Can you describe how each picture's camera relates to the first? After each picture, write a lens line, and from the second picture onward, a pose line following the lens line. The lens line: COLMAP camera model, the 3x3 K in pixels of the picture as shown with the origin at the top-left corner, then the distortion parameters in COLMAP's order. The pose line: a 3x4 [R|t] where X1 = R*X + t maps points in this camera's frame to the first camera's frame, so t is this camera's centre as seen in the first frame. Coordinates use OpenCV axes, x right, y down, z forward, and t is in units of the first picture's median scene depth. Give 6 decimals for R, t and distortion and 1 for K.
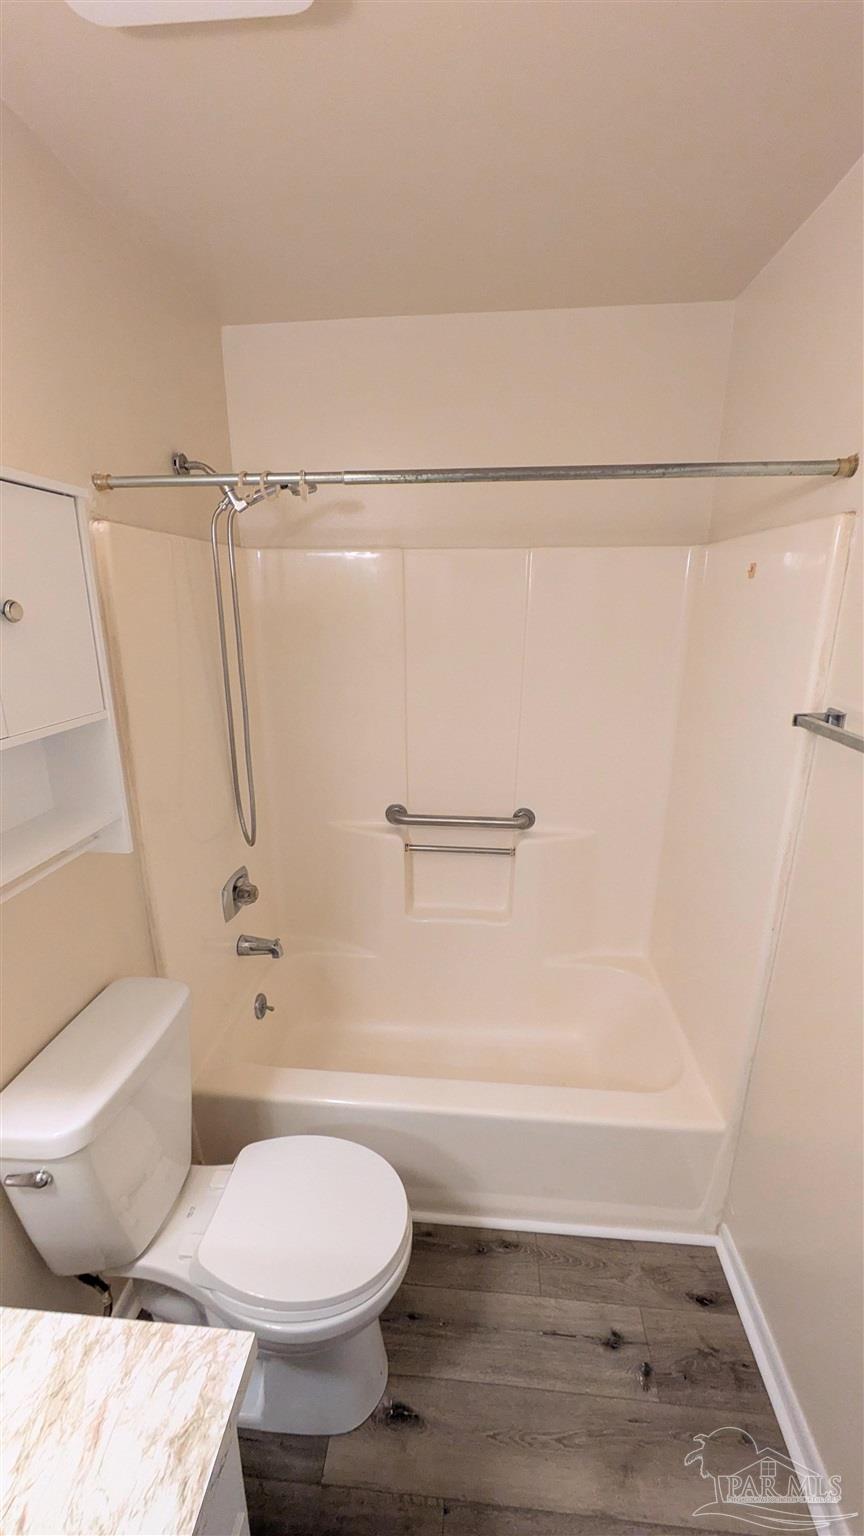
lens RADIAL K [[601.2, 0, 429.8], [0, 601.2, 769.4], [0, 0, 1]] dist [0.000838, 0.000511]
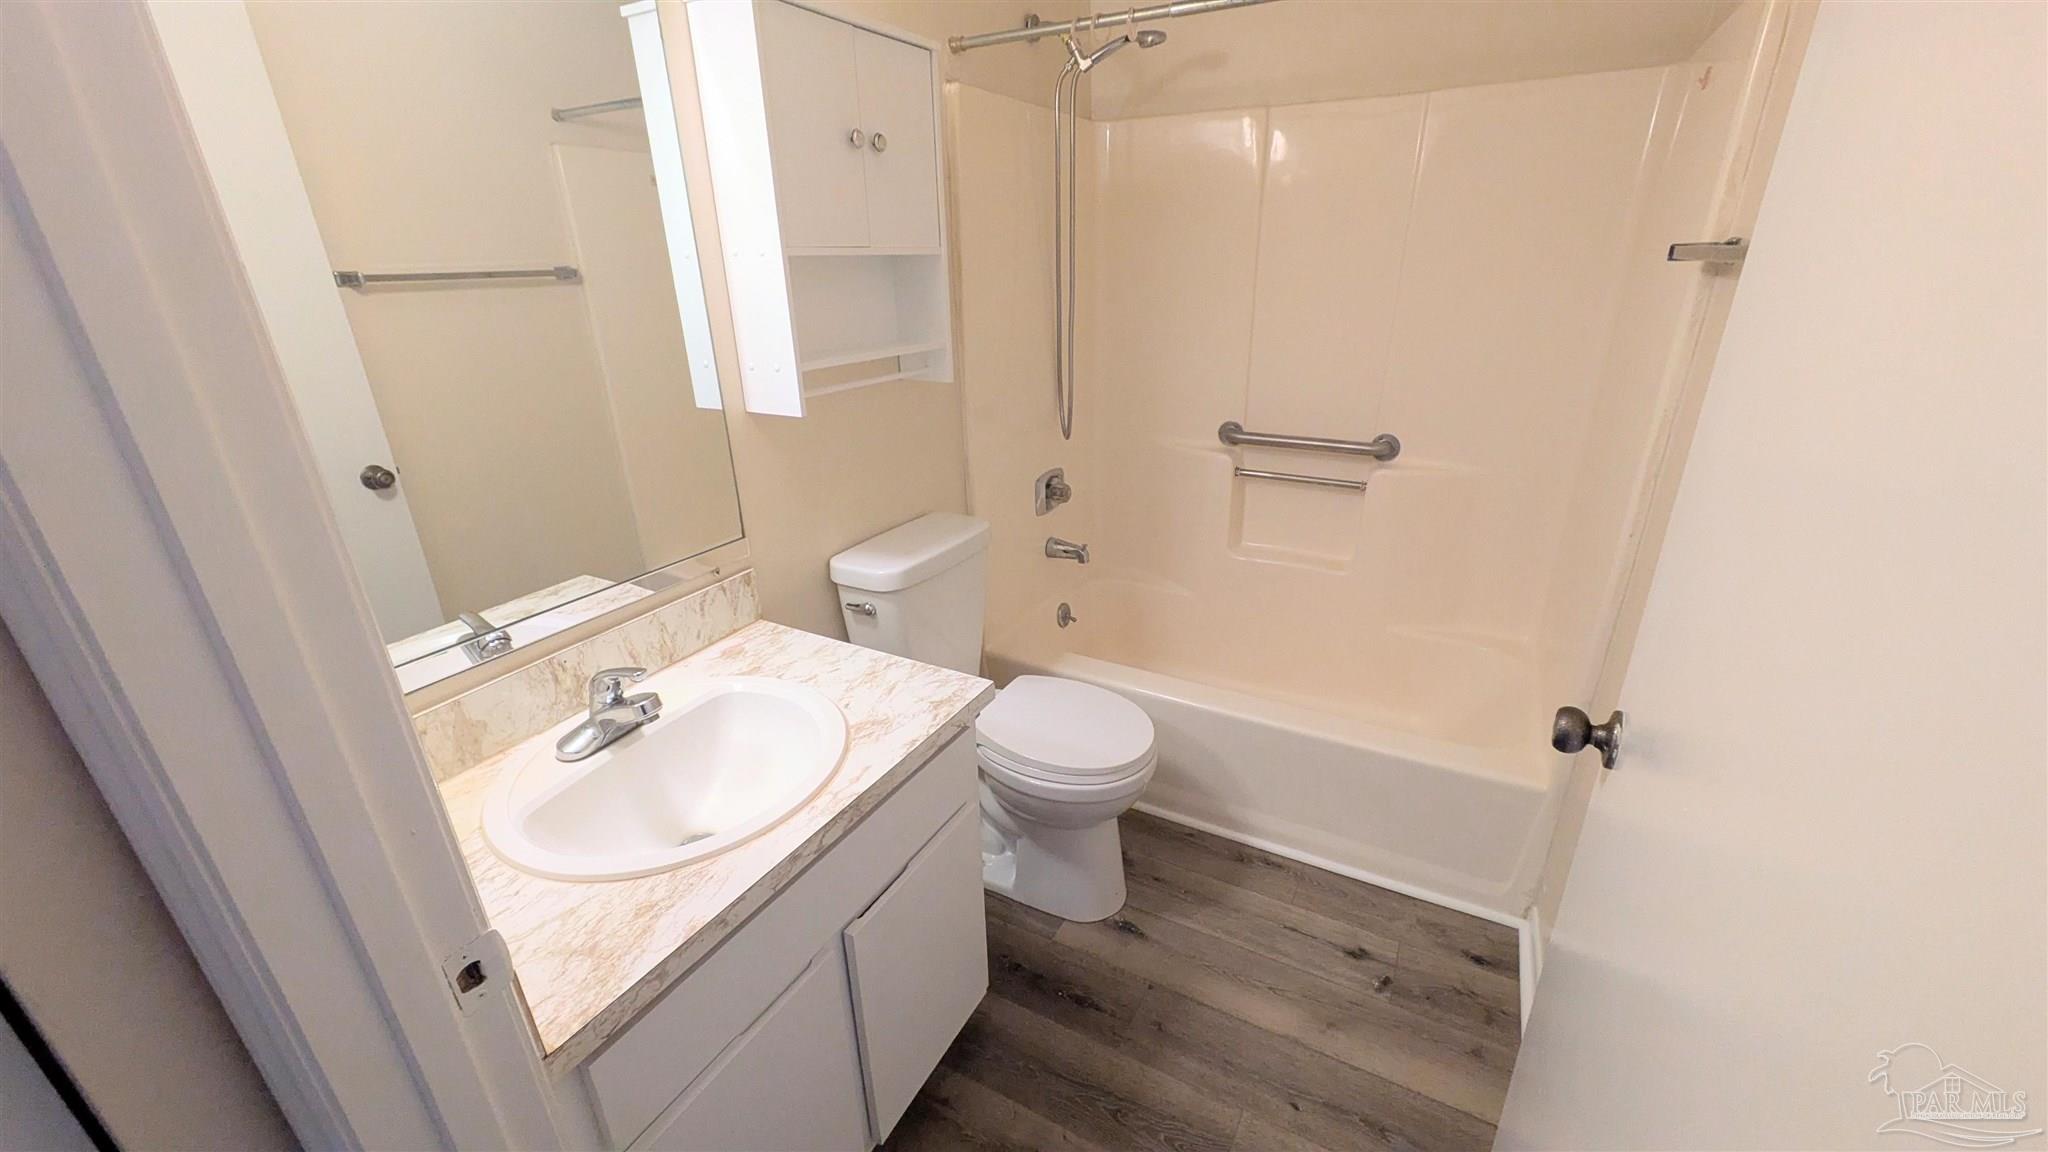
lens RADIAL K [[801.7, 0, 1029.7], [0, 801.7, 578.9], [0, 0, 1]] dist [0.000838, 0.000511]
pose [[0.914447, 0.136064, -0.381146, 0.204016], [-0.092926, 0.987219, 0.129477, 0.215935], [0.393892, -0.082982, 0.915403, -0.280074]]
